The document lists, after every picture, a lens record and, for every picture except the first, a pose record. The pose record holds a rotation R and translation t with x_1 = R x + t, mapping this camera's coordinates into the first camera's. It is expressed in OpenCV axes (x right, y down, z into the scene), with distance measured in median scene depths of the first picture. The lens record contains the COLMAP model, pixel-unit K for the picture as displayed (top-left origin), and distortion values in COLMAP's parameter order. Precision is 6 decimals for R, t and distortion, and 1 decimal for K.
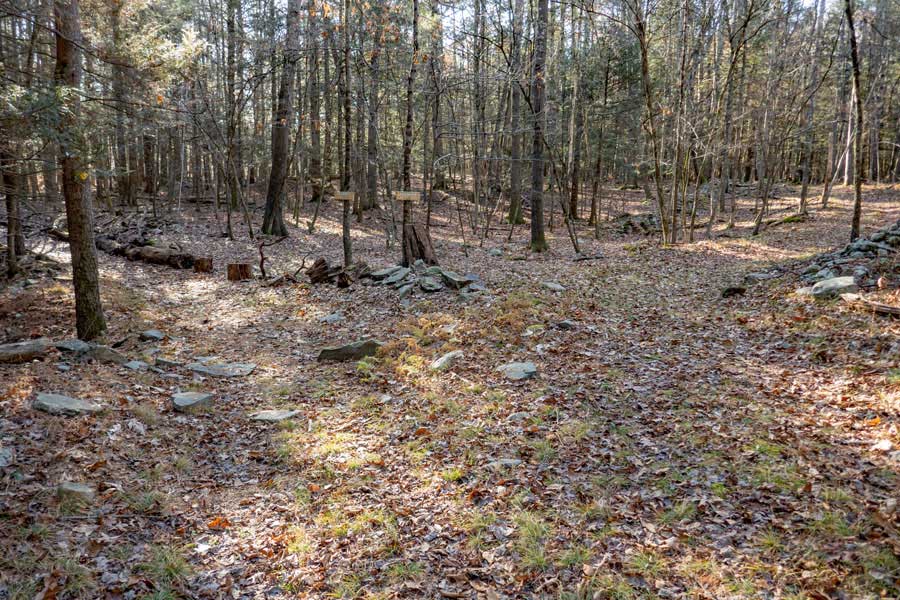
lens RADIAL K [[606.8, 0, 450.0], [0, 606.8, 300.0], [0, 0, 1]] dist [-0.044984, 0.016352]
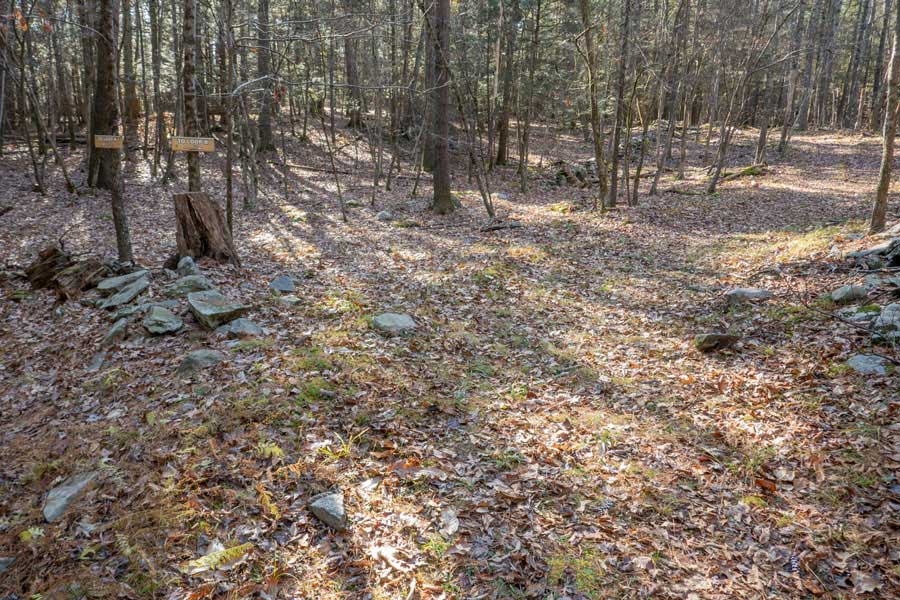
lens RADIAL K [[606.8, 0, 450.0], [0, 606.8, 300.0], [0, 0, 1]] dist [-0.044984, 0.016352]
pose [[0.995648, -0.011677, 0.092460, 0.104245], [0.002647, 0.995262, 0.097193, -0.057107], [-0.093157, -0.096525, 0.990961, 0.278661]]
